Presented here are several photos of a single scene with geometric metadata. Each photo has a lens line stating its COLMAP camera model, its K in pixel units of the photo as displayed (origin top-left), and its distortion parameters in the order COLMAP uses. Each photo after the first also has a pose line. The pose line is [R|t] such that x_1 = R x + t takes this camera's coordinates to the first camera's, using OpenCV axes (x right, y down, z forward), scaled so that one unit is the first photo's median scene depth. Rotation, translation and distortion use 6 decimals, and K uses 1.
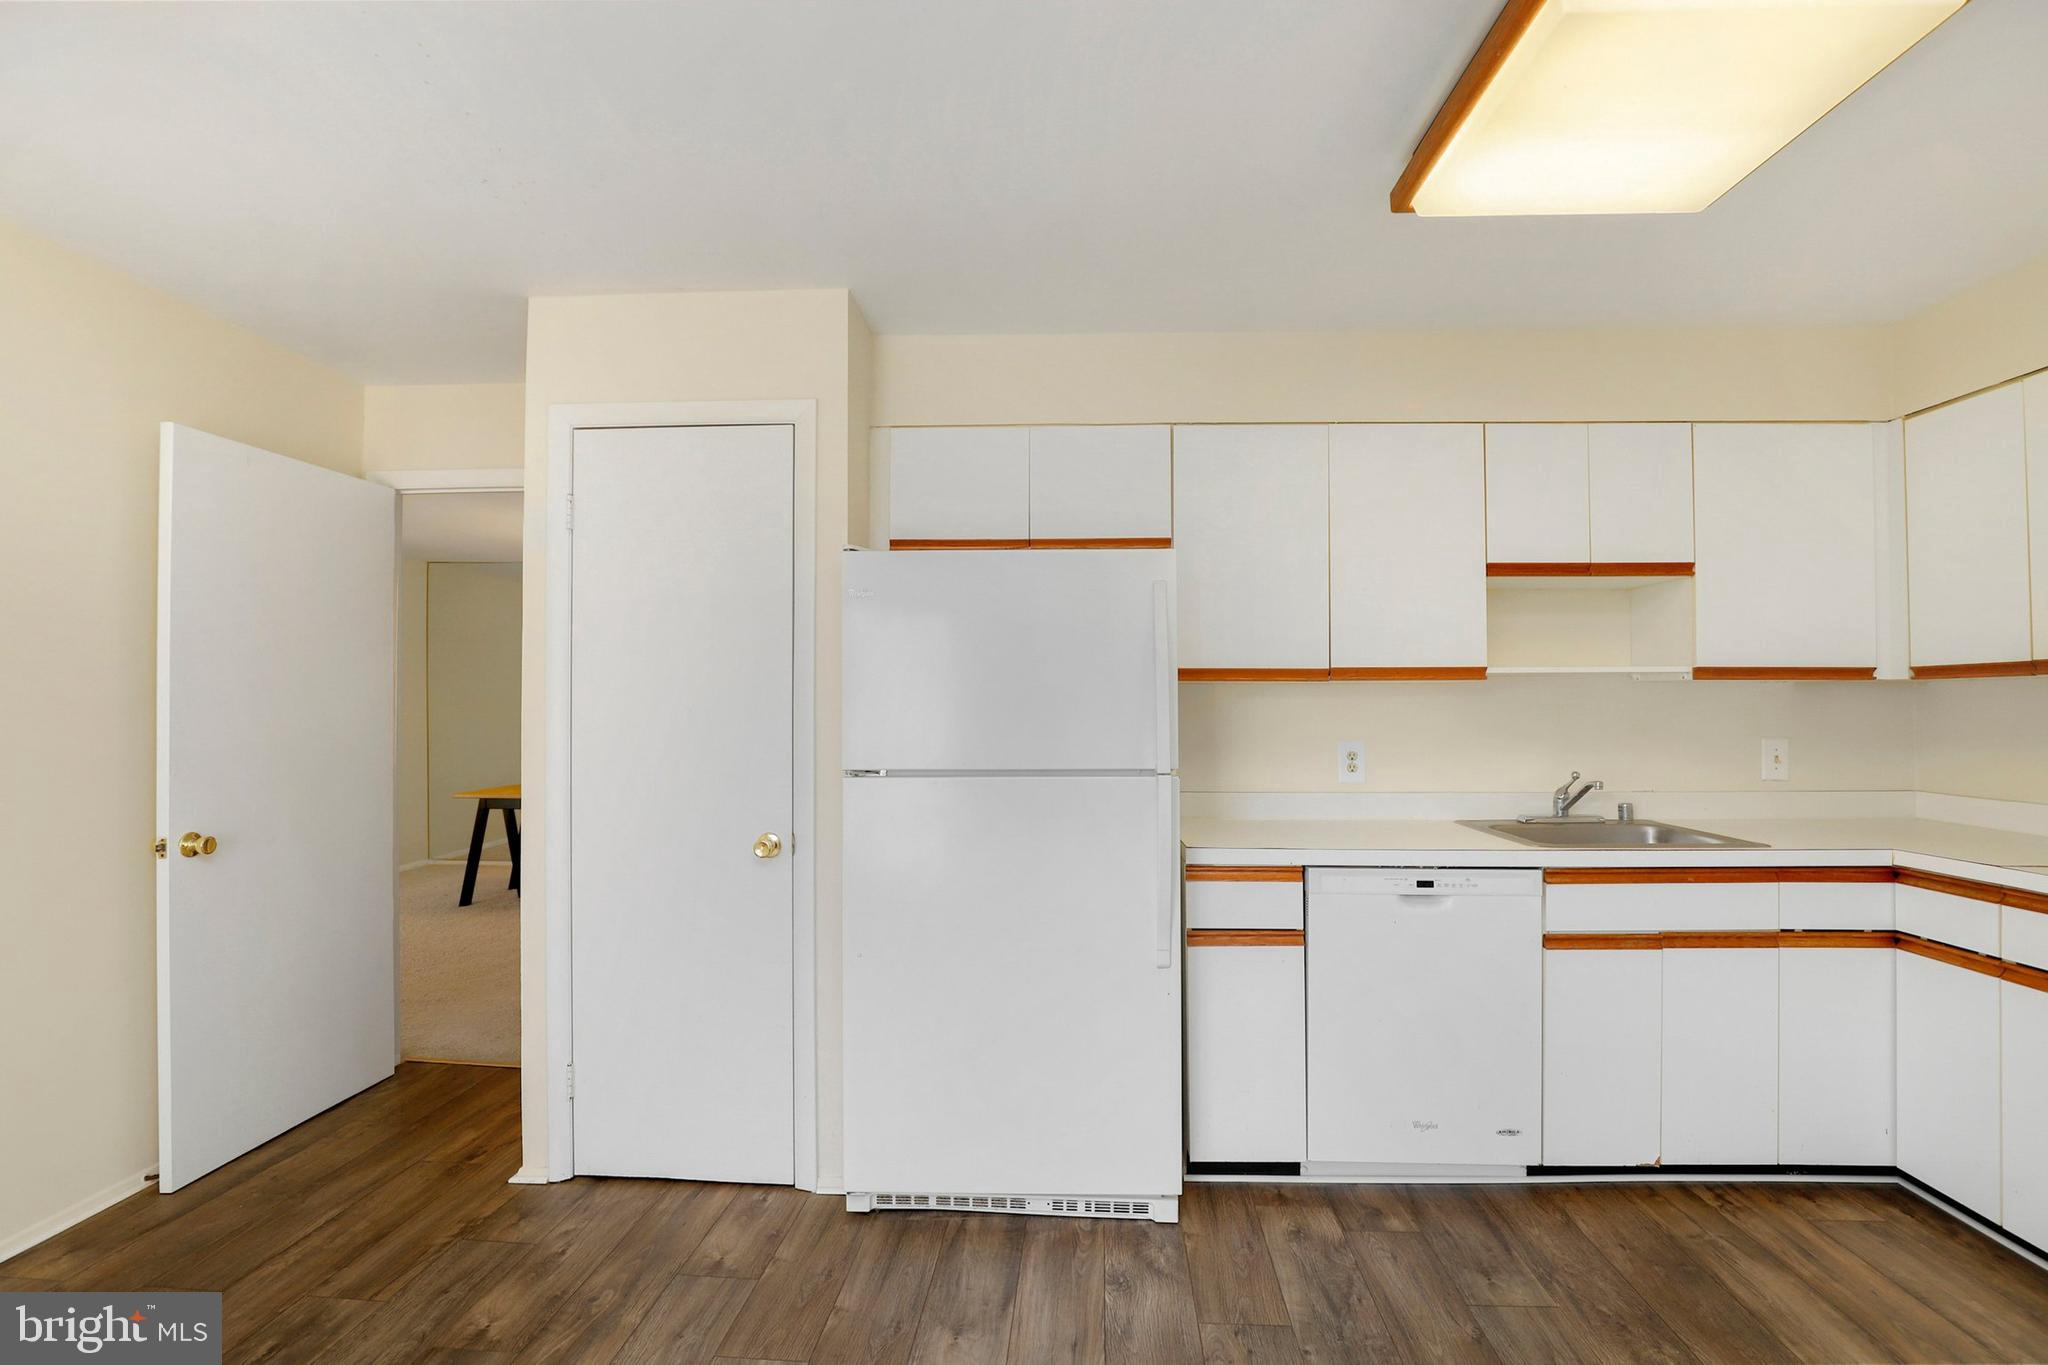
lens RADIAL K [[949.0, 0, 1039.6], [0, 949.0, 687.8], [0, 0, 1]] dist [-0.033774, 0.006338]
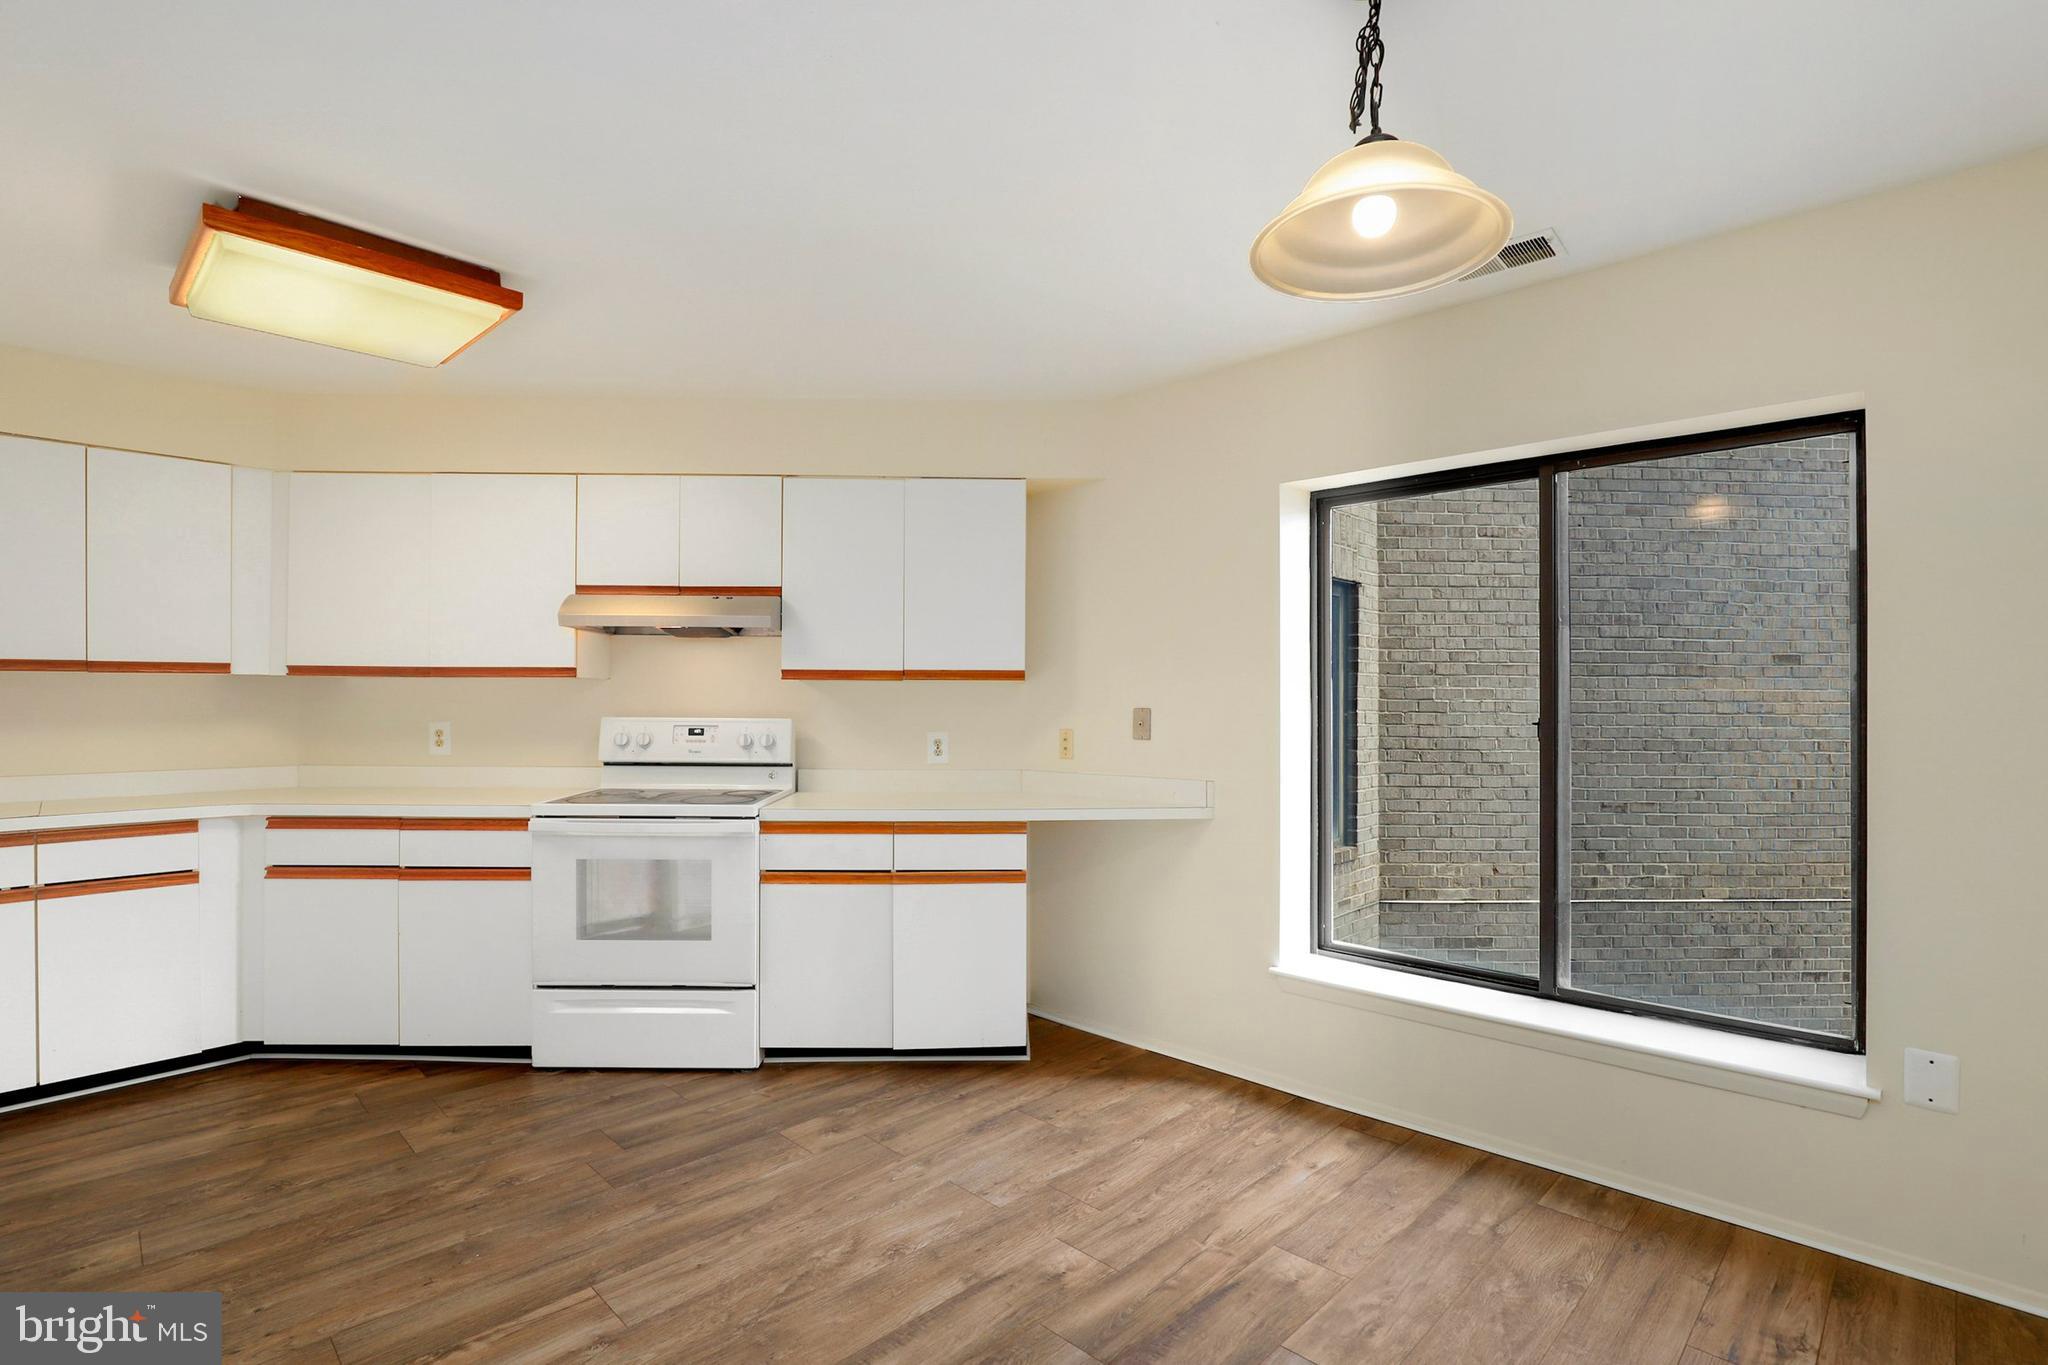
lens RADIAL K [[949.0, 0, 1034.0], [0, 949.0, 705.1], [0, 0, 1]] dist [-0.033774, 0.006338]
pose [[-0.760323, -0.004402, 0.649530, -0.803026], [-0.012676, 0.999887, -0.008060, 0.024020], [-0.649421, -0.014362, -0.760293, 0.946189]]
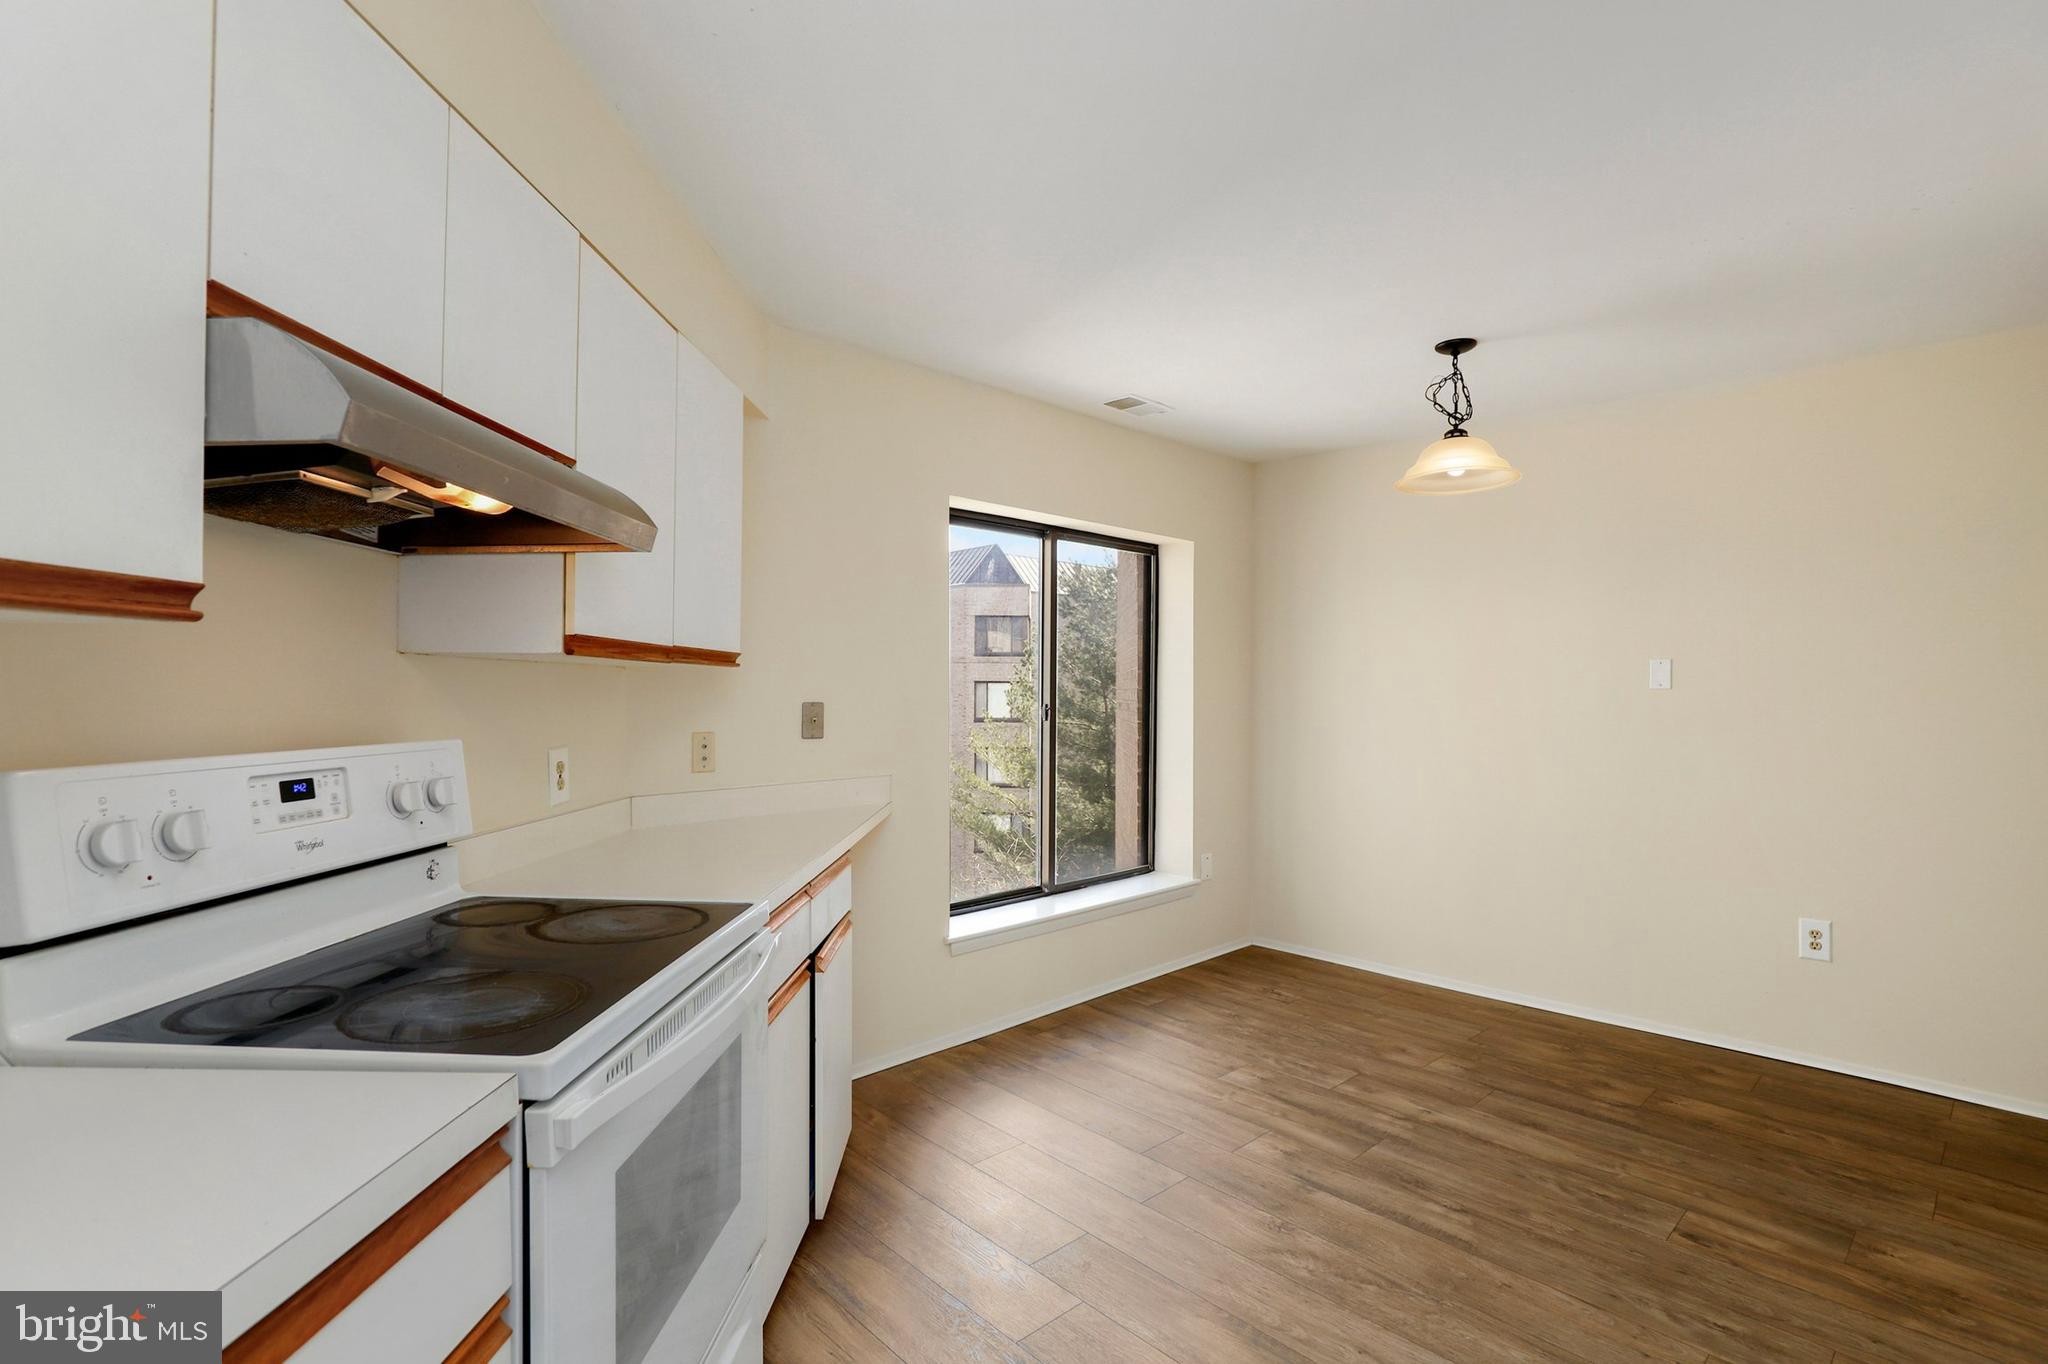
lens RADIAL K [[949.0, 0, 1023.0], [0, 949.0, 689.5], [0, 0, 1]] dist [-0.033774, 0.006338]
pose [[-0.691601, -0.002568, -0.722275, 0.731544], [0.006761, 0.999927, -0.010028, 0.012074], [0.722248, -0.011818, -0.691533, 0.809054]]
